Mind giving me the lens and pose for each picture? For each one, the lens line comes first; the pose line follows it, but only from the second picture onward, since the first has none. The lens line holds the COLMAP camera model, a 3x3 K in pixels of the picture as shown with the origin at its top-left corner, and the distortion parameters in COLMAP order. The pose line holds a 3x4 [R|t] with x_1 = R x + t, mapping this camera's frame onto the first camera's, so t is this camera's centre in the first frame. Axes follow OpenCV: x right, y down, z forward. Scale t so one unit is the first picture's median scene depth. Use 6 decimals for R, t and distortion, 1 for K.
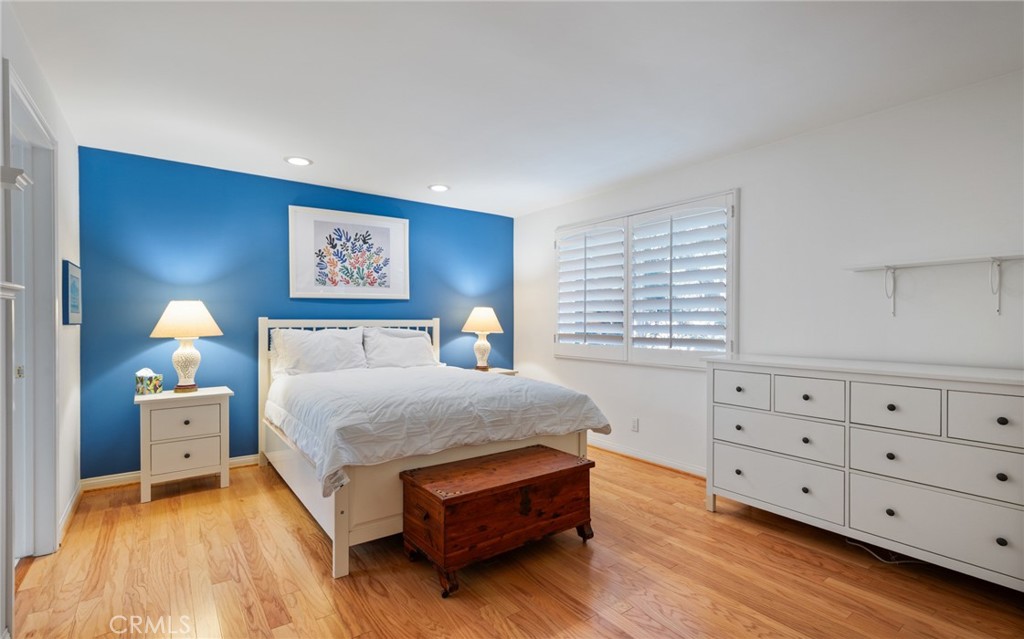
lens RADIAL K [[467.3, 0, 512.0], [0, 467.3, 319.5], [0, 0, 1]] dist [-0.000304, -0.000254]
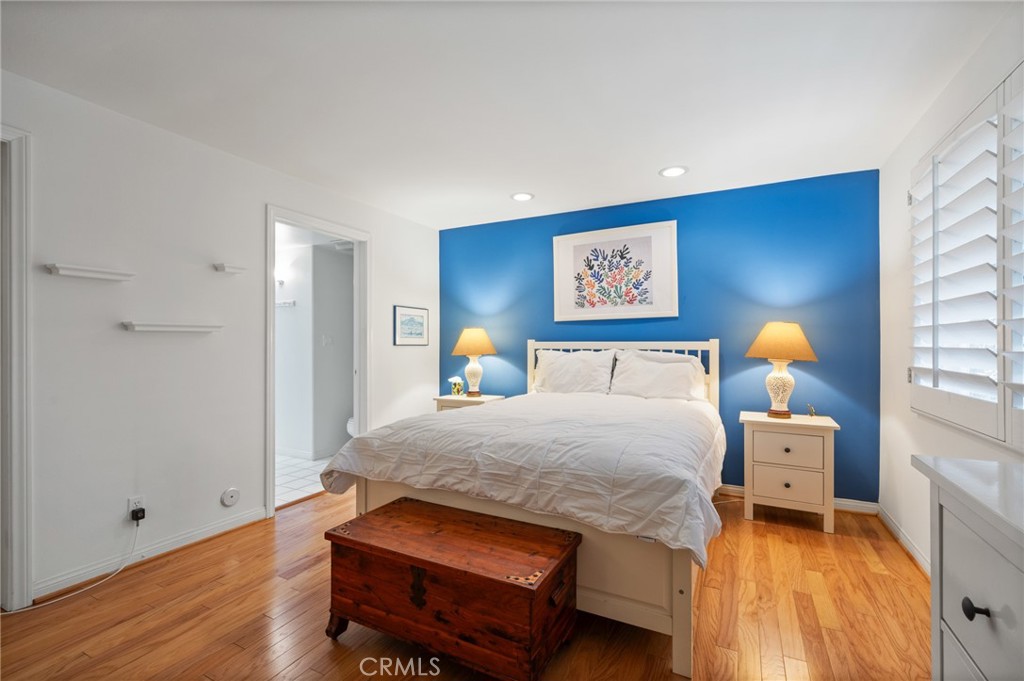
lens RADIAL K [[445.8, 0, 525.4], [0, 445.8, 336.5], [0, 0, 1]] dist [0.000135, -0.000560]
pose [[0.451483, -0.013848, -0.892172, 0.394599], [0.002352, 0.999895, -0.014329, 0.002730], [0.892277, 0.004371, 0.451468, 0.446375]]
